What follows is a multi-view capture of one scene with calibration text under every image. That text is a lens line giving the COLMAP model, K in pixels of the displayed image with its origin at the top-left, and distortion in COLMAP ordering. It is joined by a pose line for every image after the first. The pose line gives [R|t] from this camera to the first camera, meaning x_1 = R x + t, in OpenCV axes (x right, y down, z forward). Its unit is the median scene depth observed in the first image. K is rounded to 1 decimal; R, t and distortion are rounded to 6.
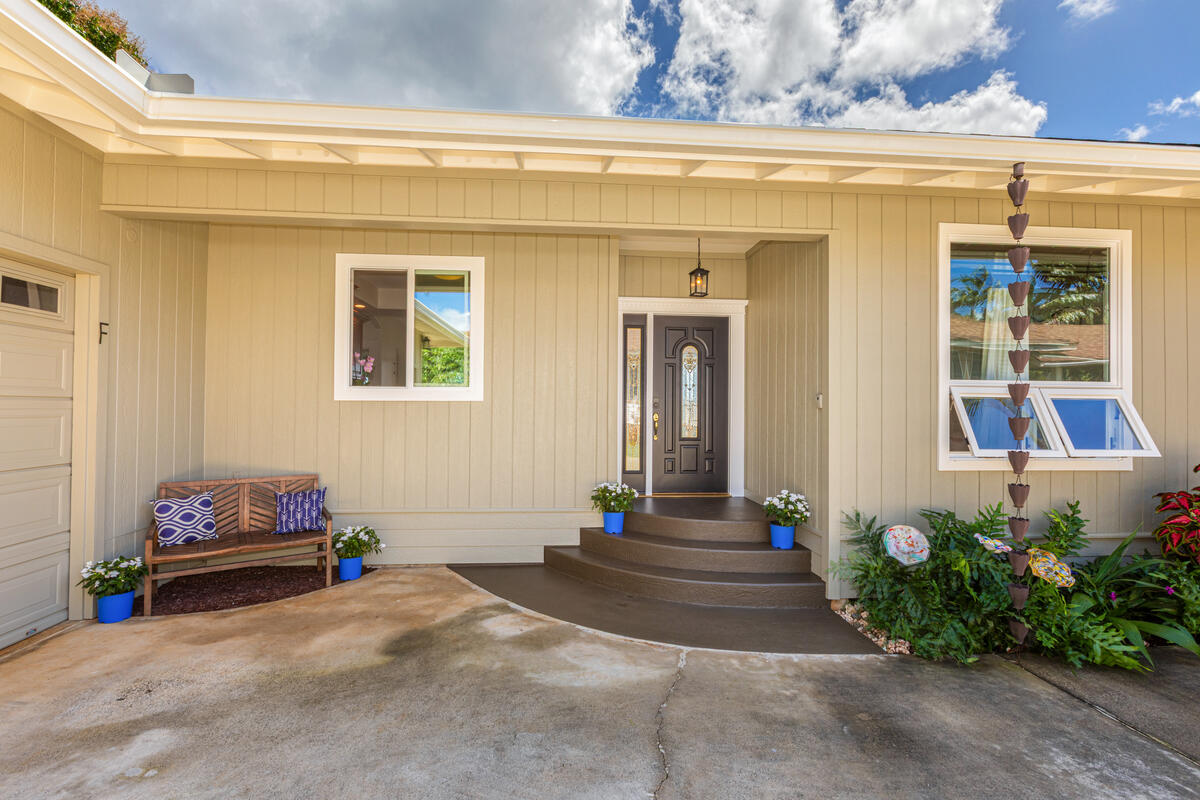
lens RADIAL K [[541.8, 0, 598.5], [0, 541.8, 398.6], [0, 0, 1]] dist [0.001239, 0.000284]
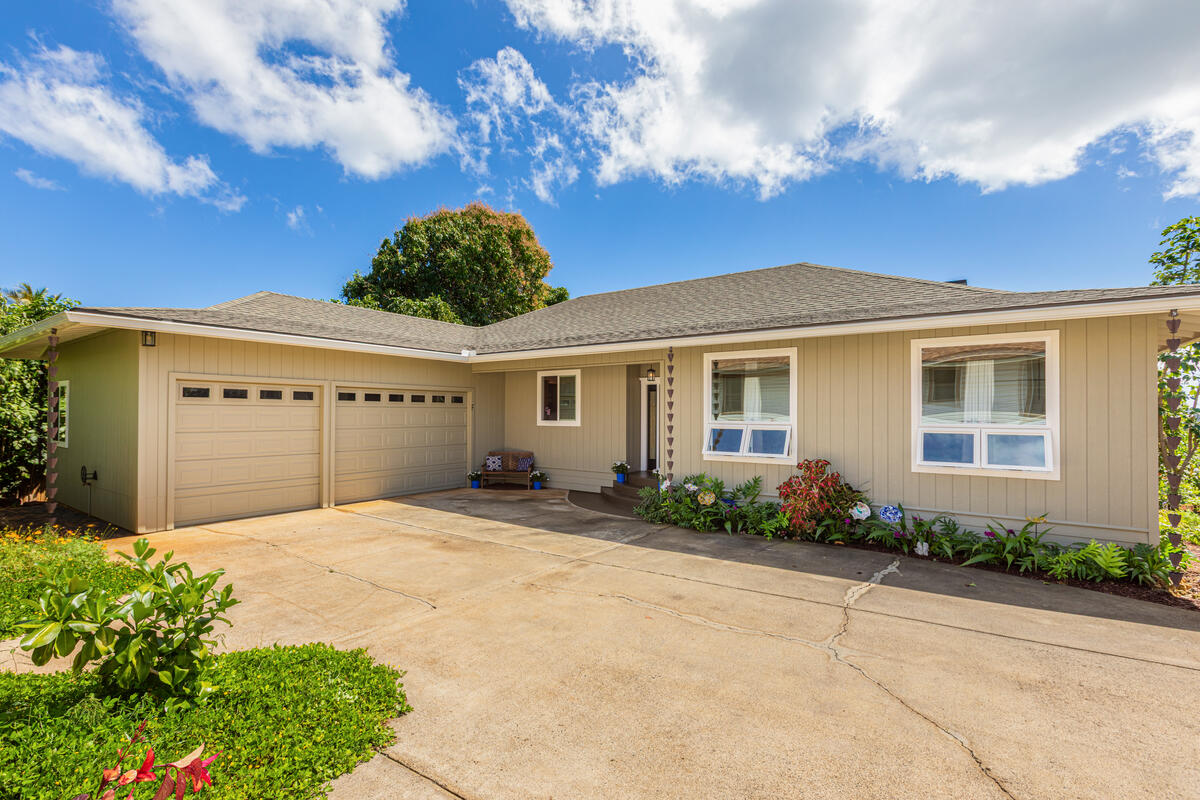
lens RADIAL K [[541.8, 0, 600.0], [0, 541.8, 407.7], [0, 0, 1]] dist [0.001239, 0.000284]
pose [[0.767506, -0.012728, -0.640915, 1.501931], [0.008431, 0.999917, -0.009761, -0.057943], [0.640986, 0.002088, 0.767549, -0.892975]]
